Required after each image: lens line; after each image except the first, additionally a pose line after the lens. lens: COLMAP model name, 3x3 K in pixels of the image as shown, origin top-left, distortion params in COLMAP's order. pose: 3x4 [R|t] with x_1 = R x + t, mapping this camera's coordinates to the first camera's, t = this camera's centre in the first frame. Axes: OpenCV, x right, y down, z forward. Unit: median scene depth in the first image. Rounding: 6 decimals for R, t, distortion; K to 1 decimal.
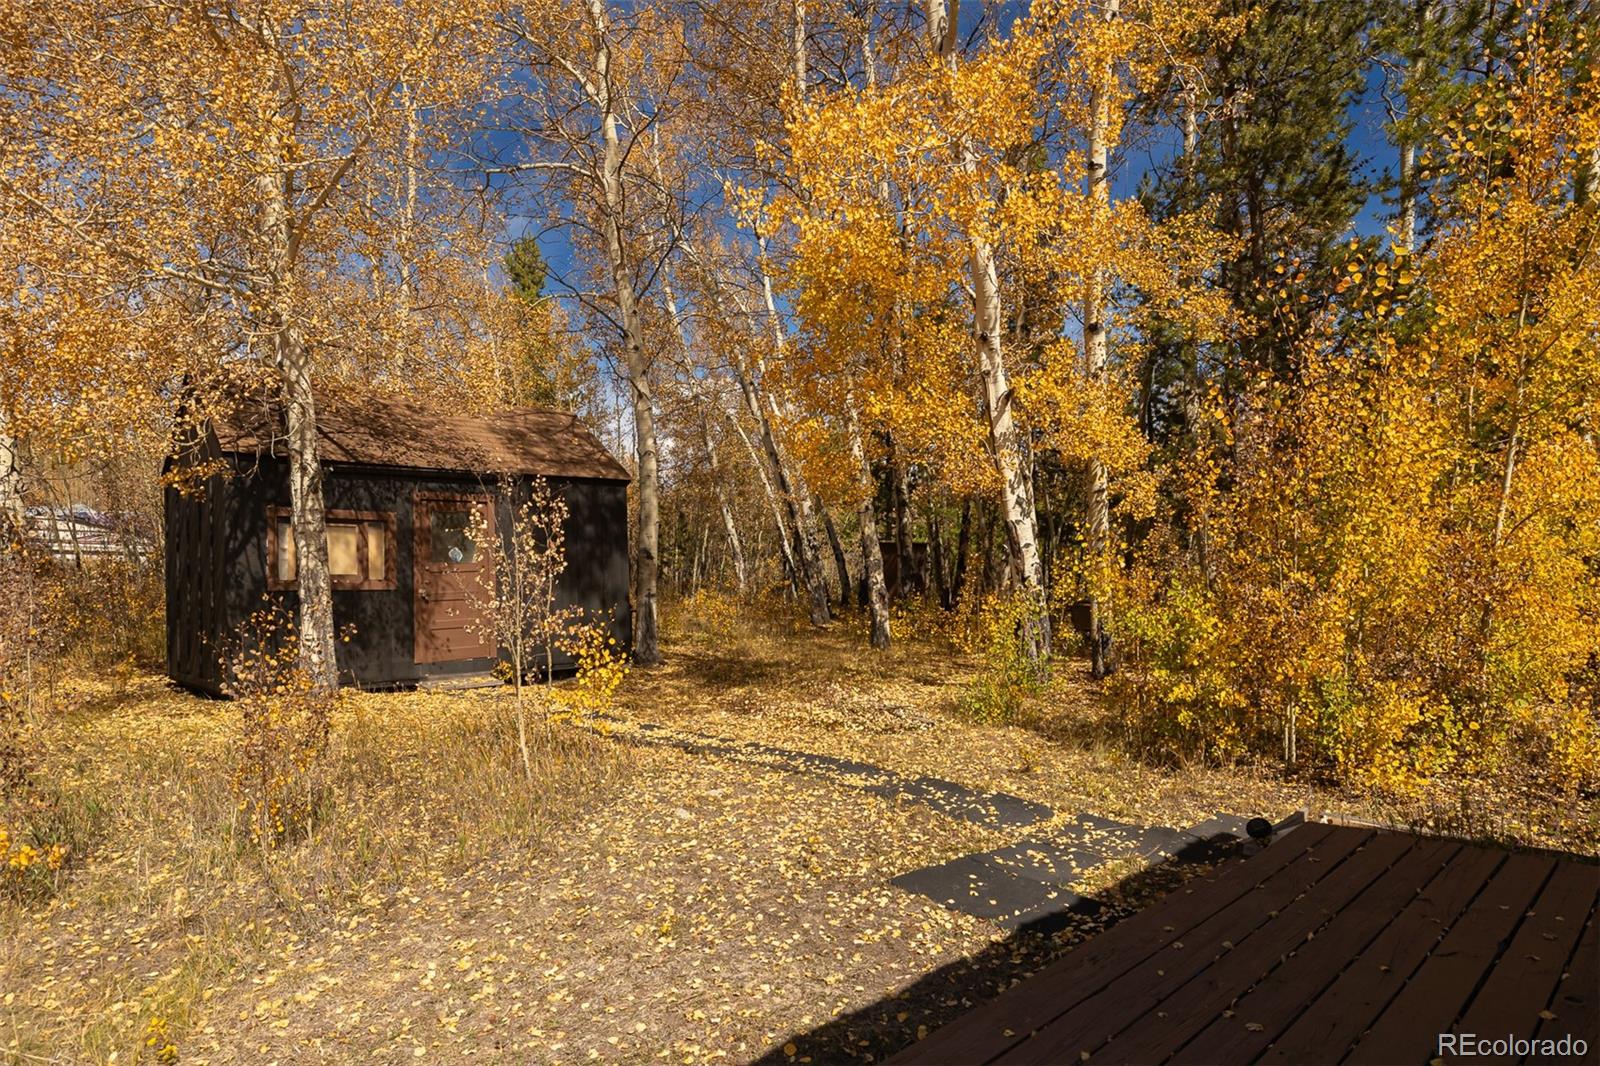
lens RADIAL K [[870.6, 0, 799.6], [0, 870.6, 538.7], [0, 0, 1]] dist [0.000807, 0.000111]
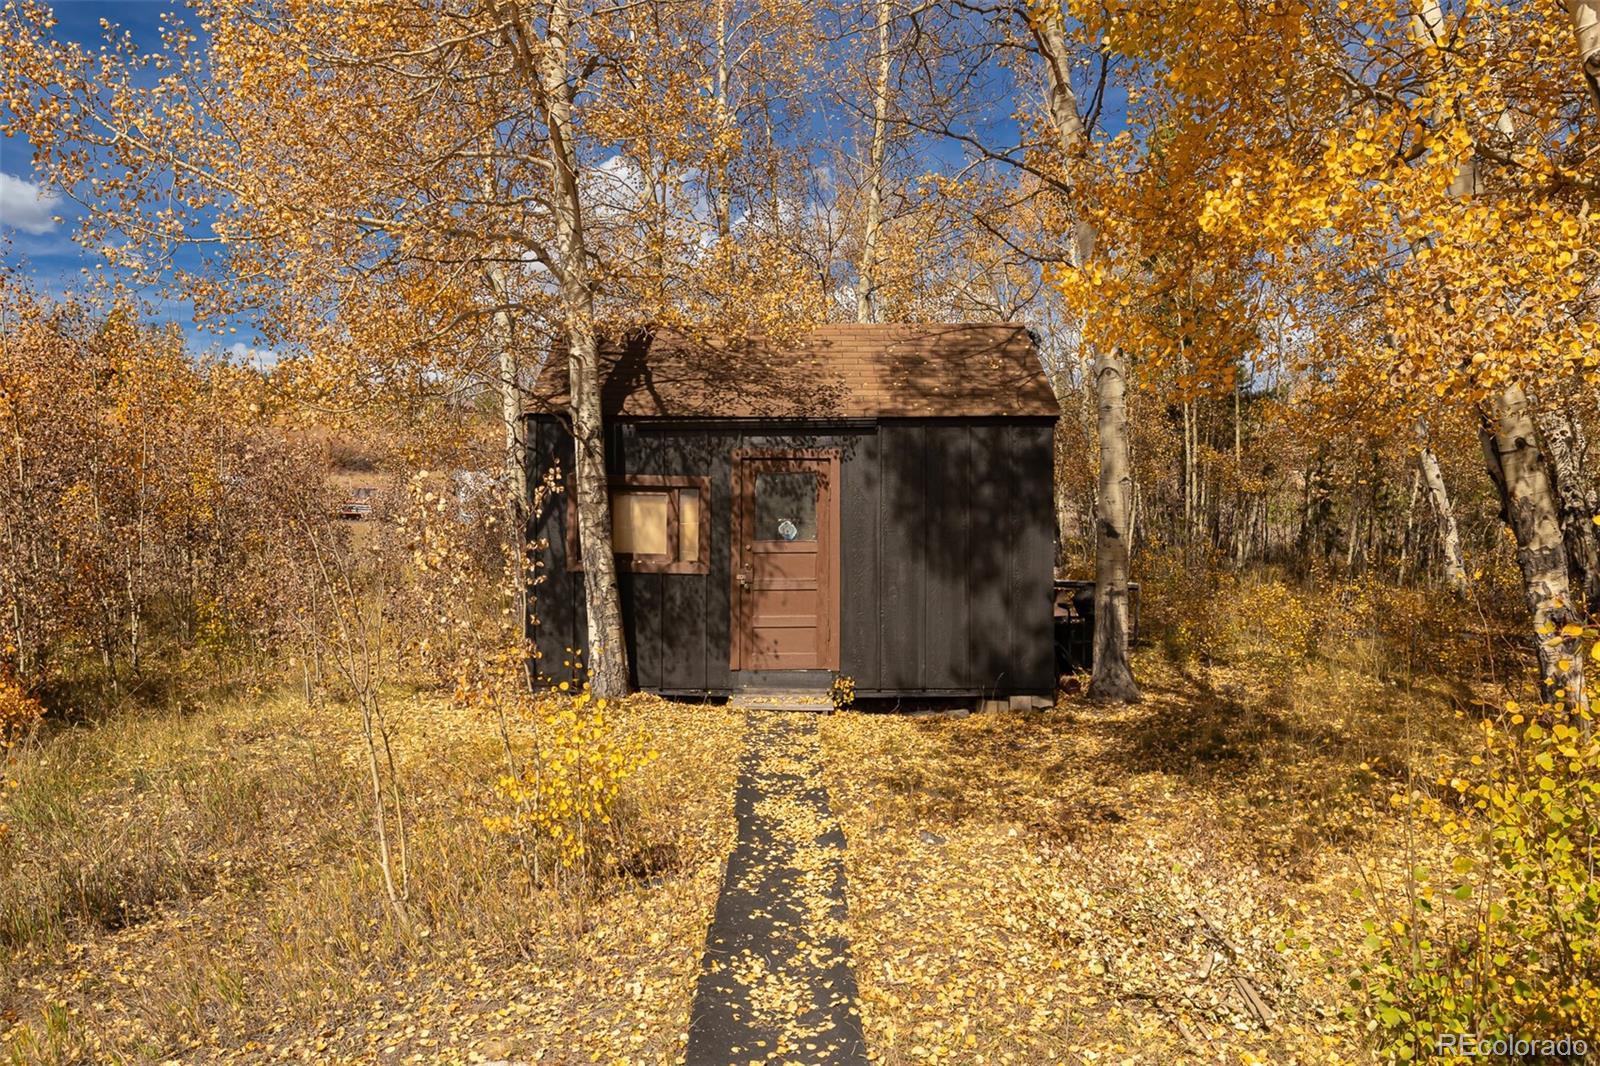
lens RADIAL K [[991.3, 0, 800.0], [0, 991.3, 524.4], [0, 0, 1]] dist [-0.028375, -0.000381]
pose [[0.711922, 0.015206, -0.702094, 0.224138], [0.009403, 0.999470, 0.031180, -0.013802], [0.702196, -0.028800, 0.711401, 0.414287]]
